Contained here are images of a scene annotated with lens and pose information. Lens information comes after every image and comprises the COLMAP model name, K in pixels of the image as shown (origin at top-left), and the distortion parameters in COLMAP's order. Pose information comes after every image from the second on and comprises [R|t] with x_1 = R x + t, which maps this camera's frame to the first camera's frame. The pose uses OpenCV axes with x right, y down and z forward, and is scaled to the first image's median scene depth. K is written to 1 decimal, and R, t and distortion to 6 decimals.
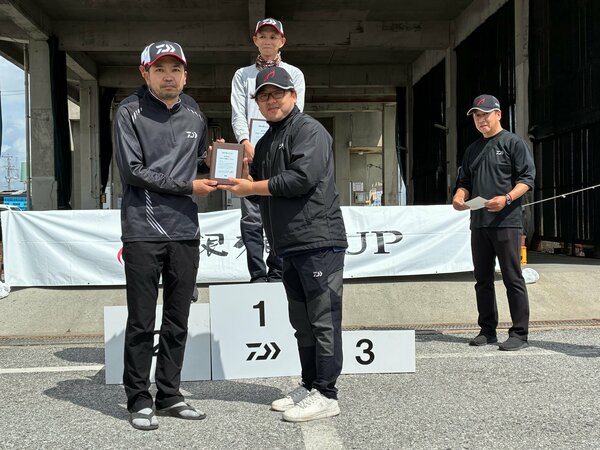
lens RADIAL K [[739.1, 0, 302.4], [0, 739.1, 227.3], [0, 0, 1]] dist [0.020121, 0.000000]
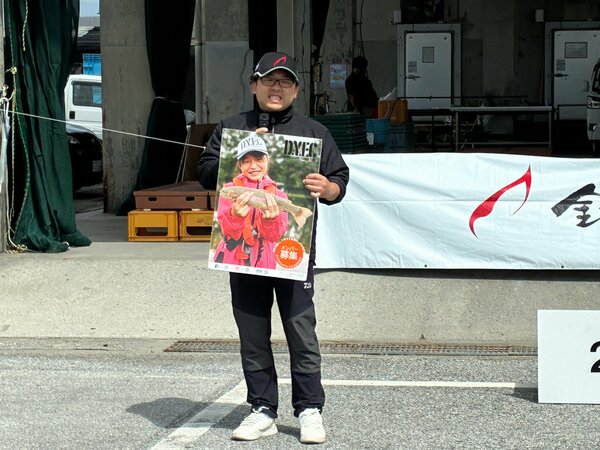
lens RADIAL K [[1823.5, 0, 299.4], [0, 1823.5, 226.7], [0, 0, 1]] dist [0.169781, 0.000000]
pose [[0.976301, 0.020469, -0.215446, -0.022431], [-0.005045, 0.997399, 0.071900, -0.032520], [0.216358, -0.069110, 0.973865, -0.258374]]
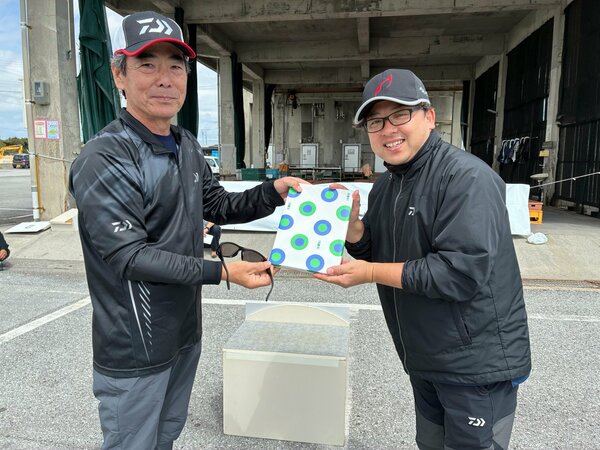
lens RADIAL K [[461.0, 0, 300.9], [0, 461.0, 223.0], [0, 0, 1]] dist [0.051905, -0.063115]
pose [[0.977964, 0.048787, -0.202992, 0.020978], [-0.023736, 0.991990, 0.124064, -0.027279], [0.207419, -0.116512, 0.971289, 0.032292]]
